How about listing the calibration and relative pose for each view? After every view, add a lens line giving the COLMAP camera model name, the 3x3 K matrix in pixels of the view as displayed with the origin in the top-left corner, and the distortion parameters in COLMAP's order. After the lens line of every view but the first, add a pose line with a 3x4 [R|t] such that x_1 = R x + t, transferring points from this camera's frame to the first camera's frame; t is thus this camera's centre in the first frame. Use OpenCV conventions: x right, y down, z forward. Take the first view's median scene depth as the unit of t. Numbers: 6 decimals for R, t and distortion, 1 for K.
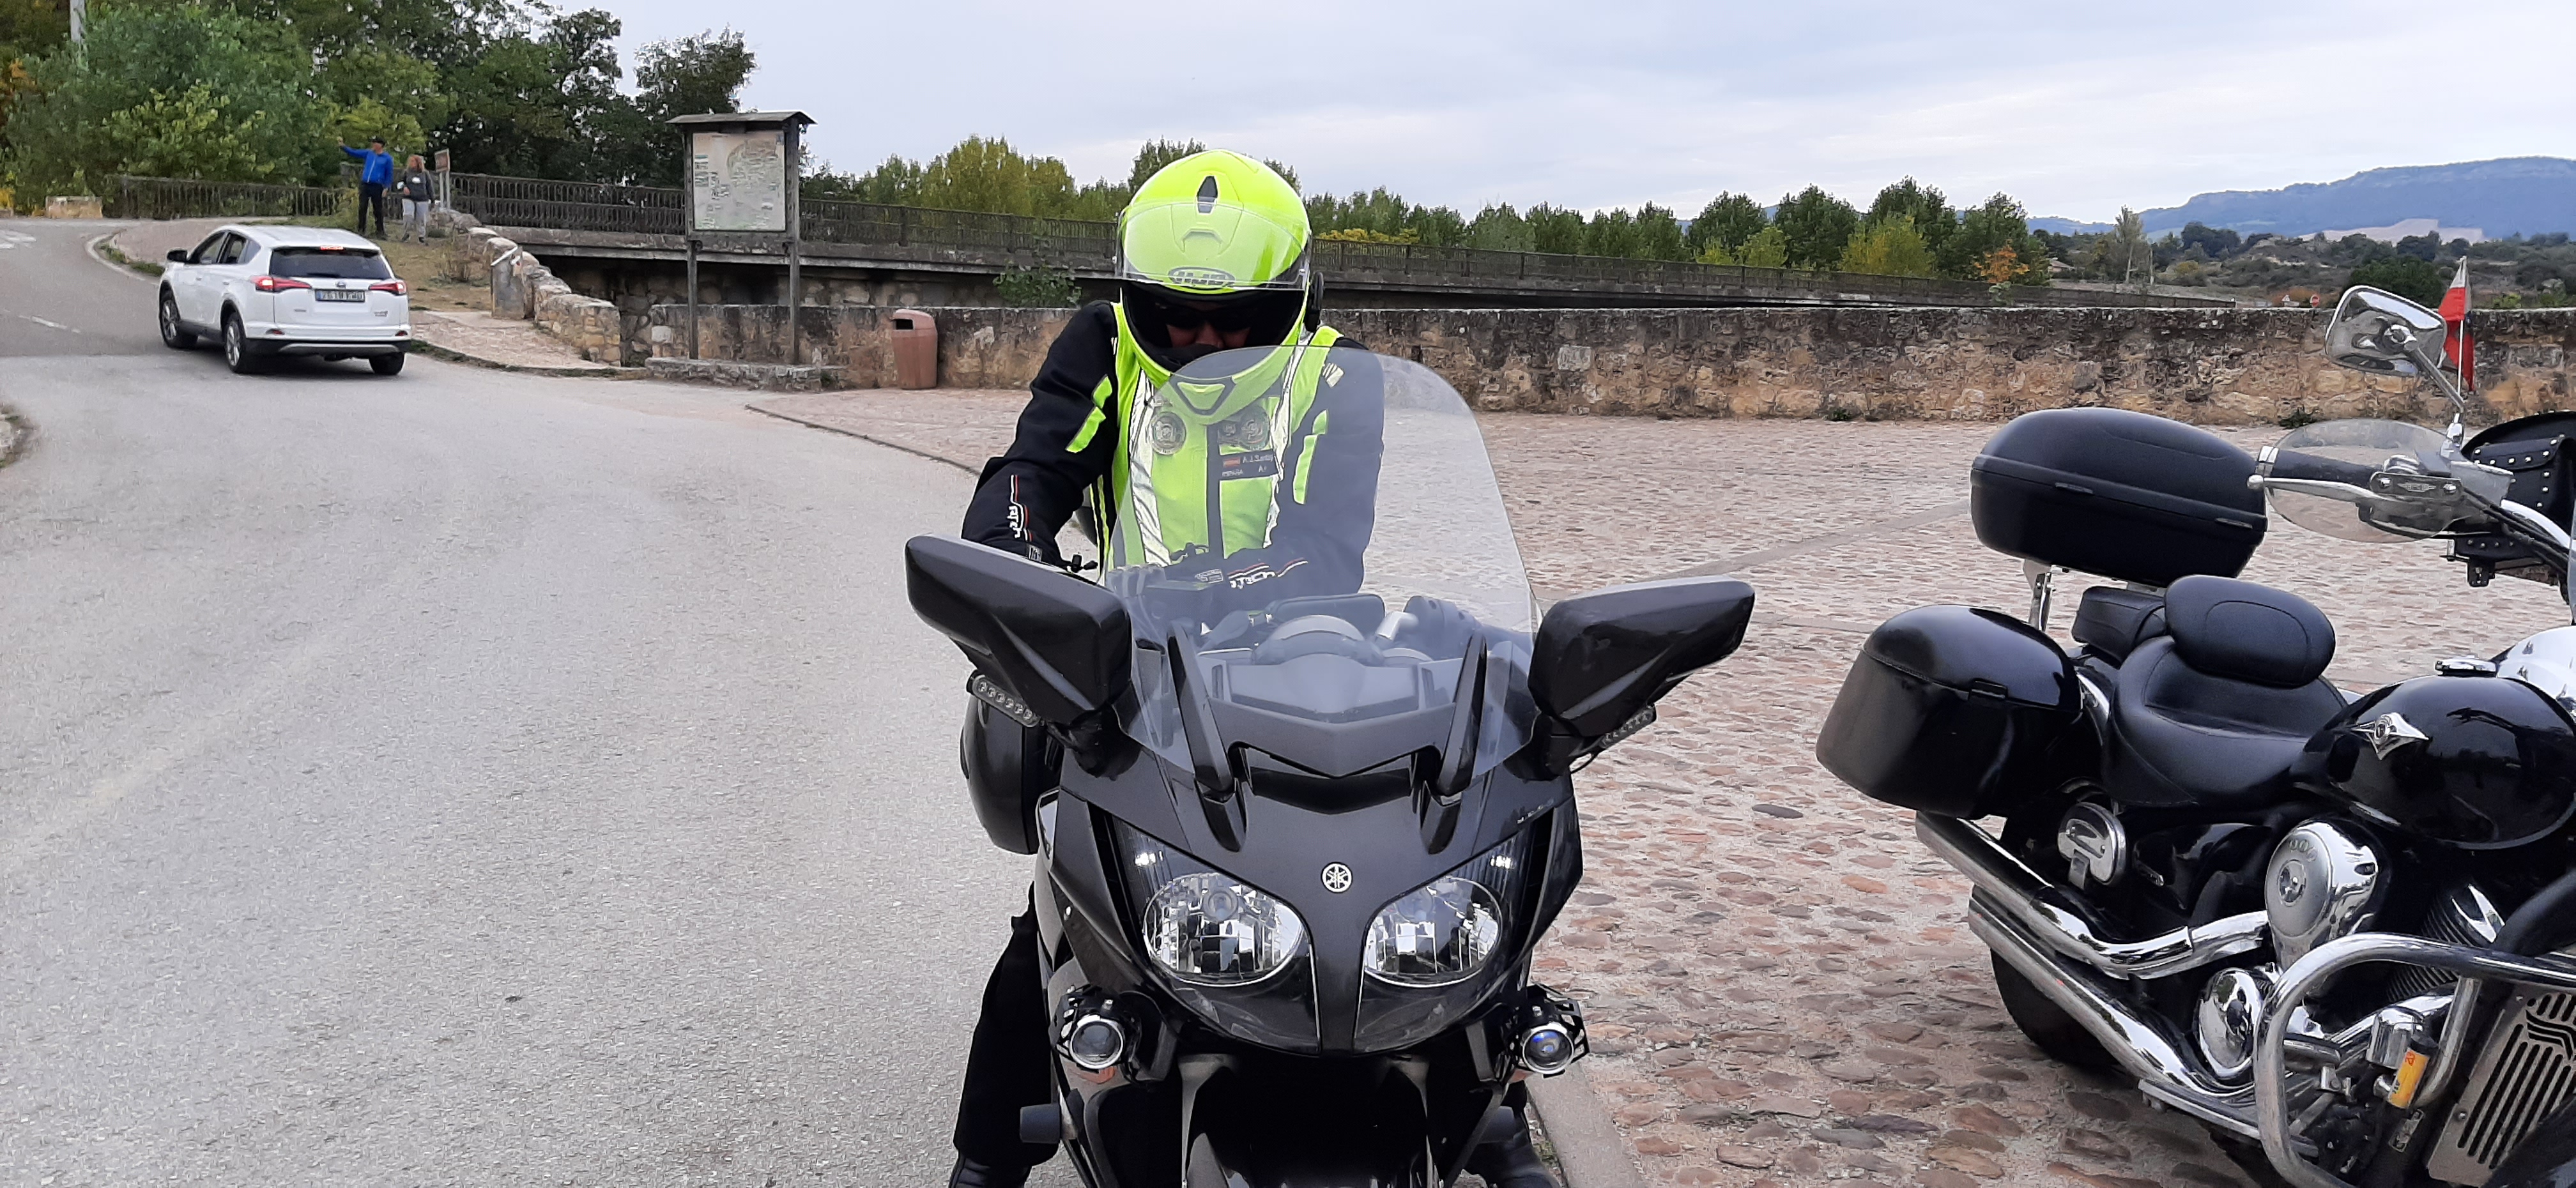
lens RADIAL K [[1979.9, 0, 1275.7], [0, 1979.9, 602.8], [0, 0, 1]] dist [0.089207, -0.158342]
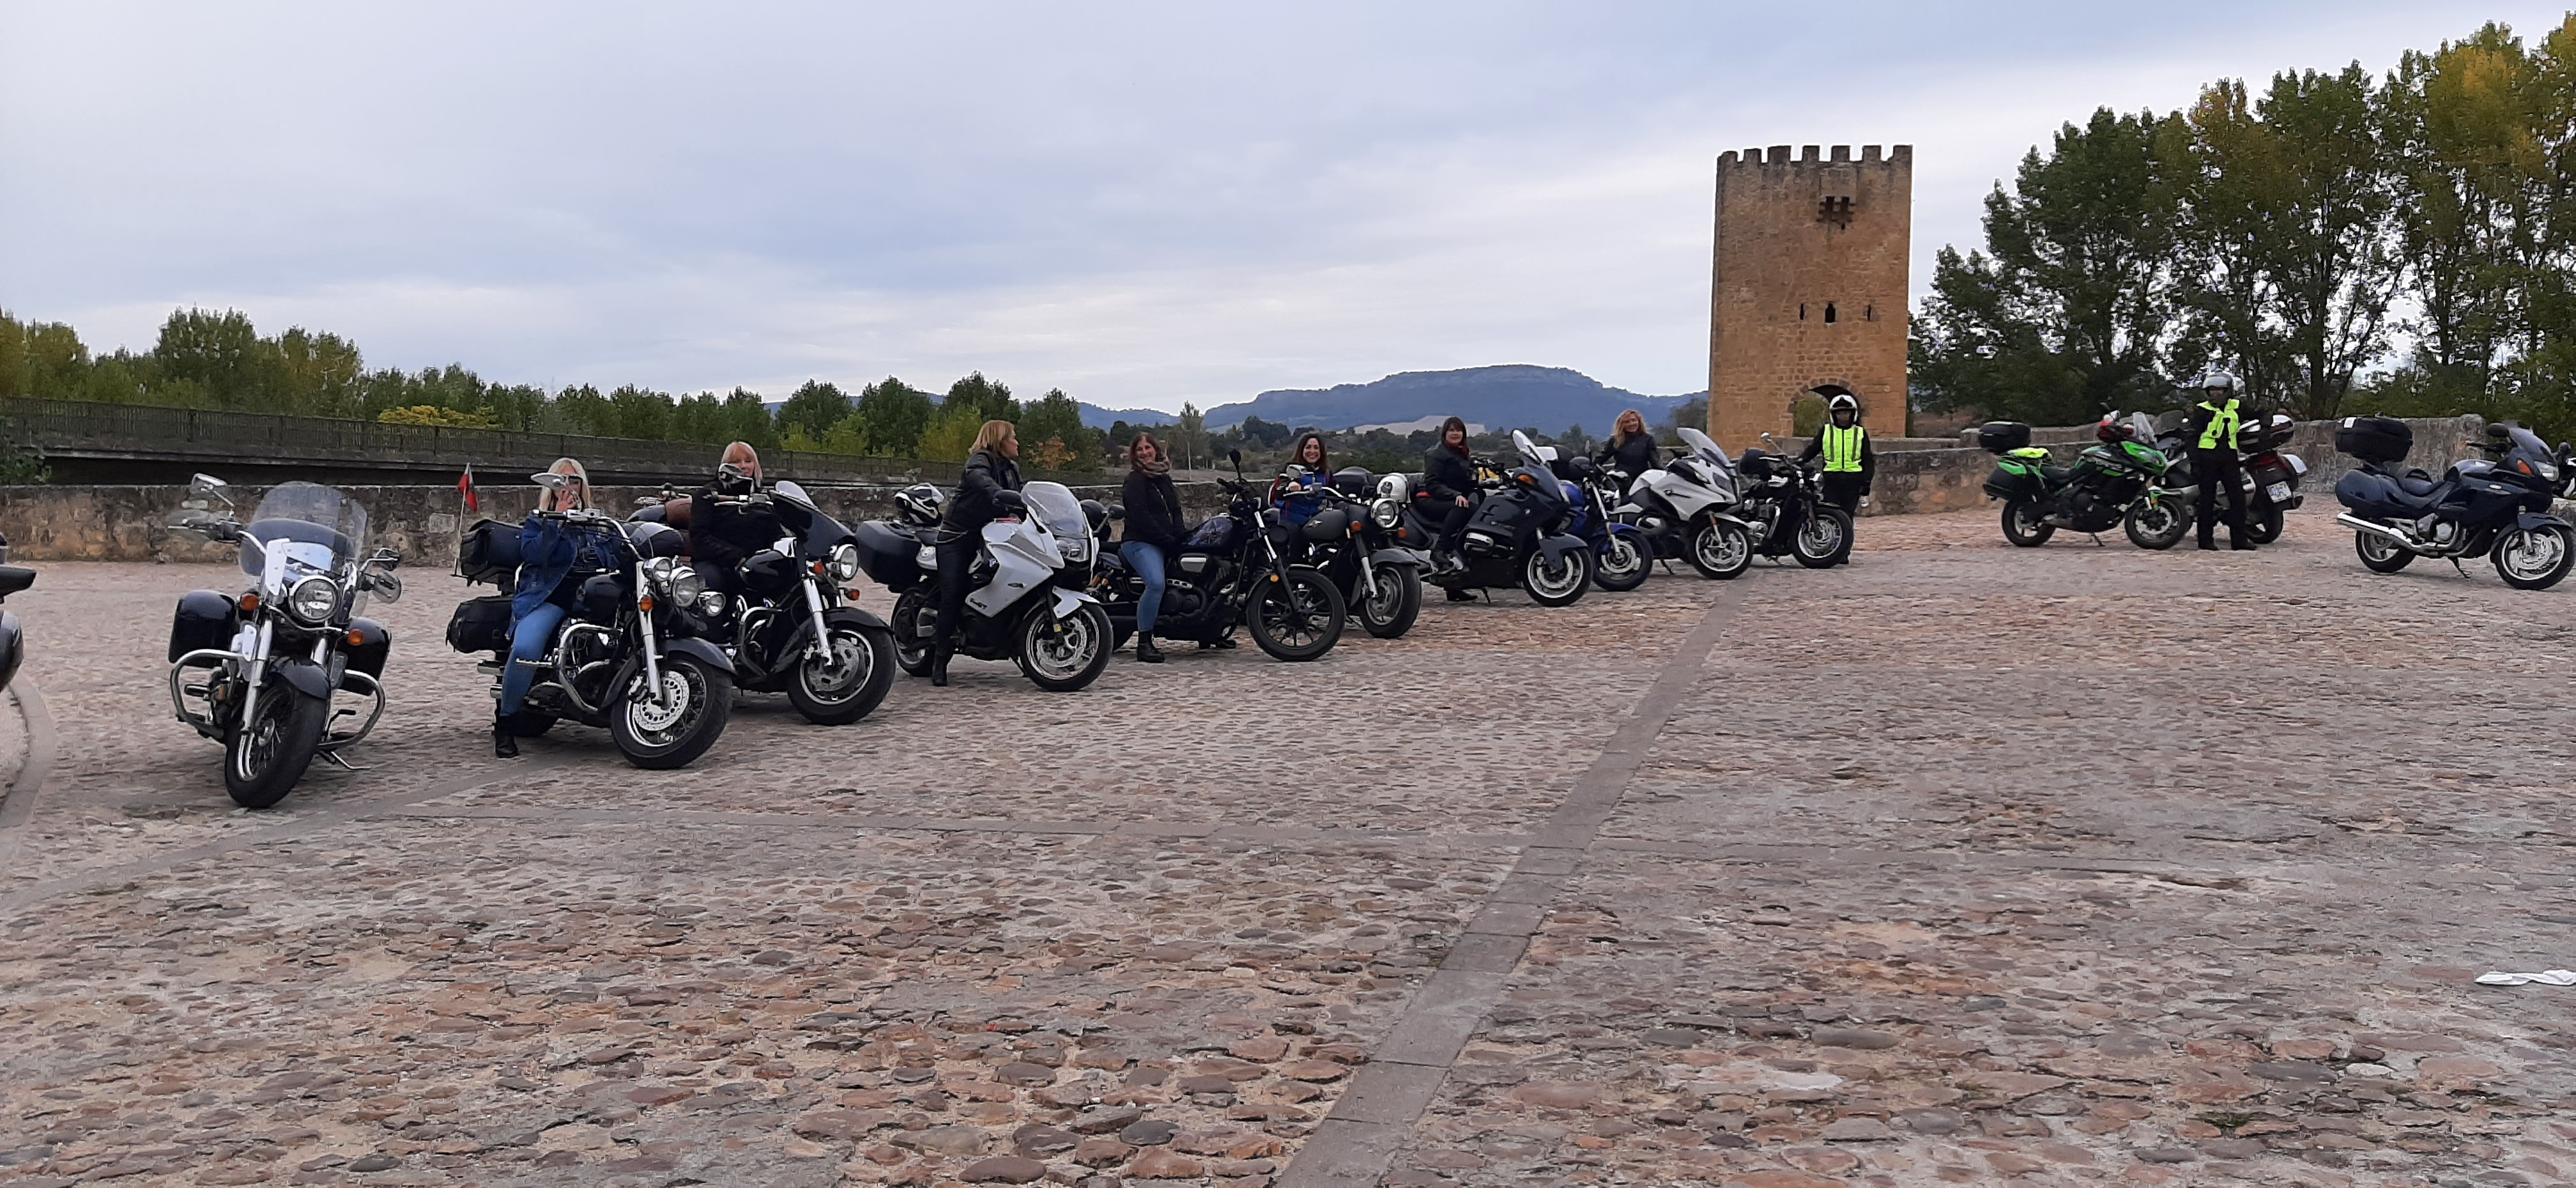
lens RADIAL K [[1979.9, 0, 1288.5], [0, 1979.9, 594.5], [0, 0, 1]] dist [0.089207, -0.158342]
pose [[0.907202, -0.024107, 0.420003, 0.039868], [0.063479, 0.994770, -0.080017, 0.023906], [-0.415878, 0.099253, 0.903988, -0.155093]]
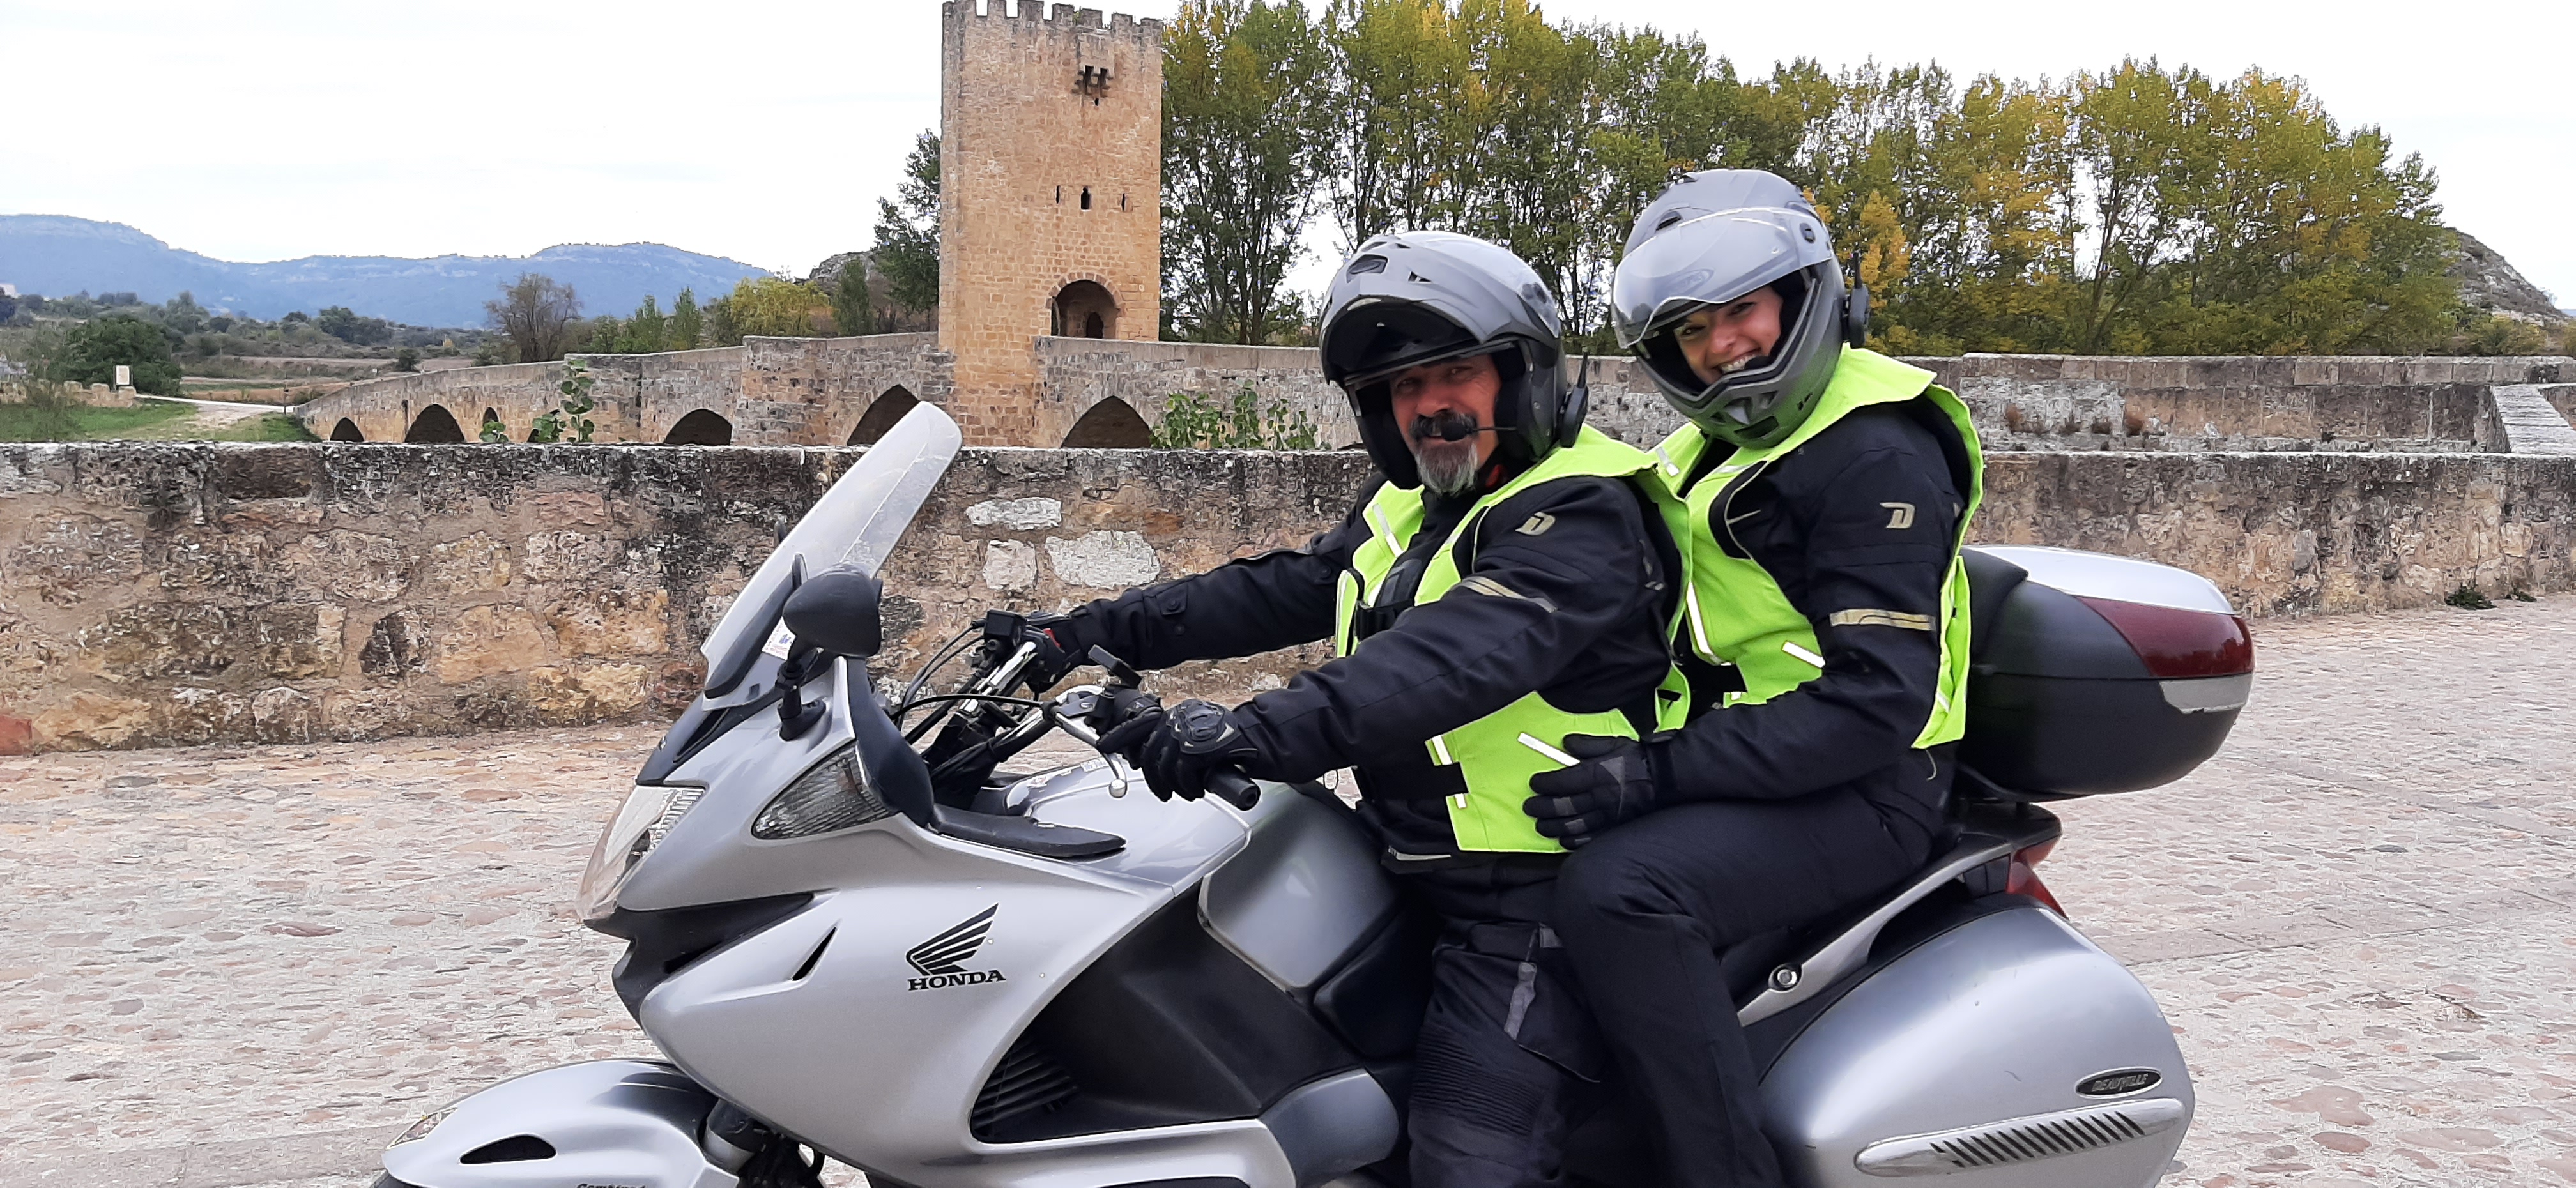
lens RADIAL K [[1979.9, 0, 1288.9], [0, 1979.9, 624.0], [0, 0, 1]] dist [0.089207, -0.158342]
pose [[0.449423, -0.096315, 0.888112, -0.127640], [0.111897, 0.992410, 0.051002, -0.055432], [-0.886283, 0.076456, 0.456790, 0.338407]]
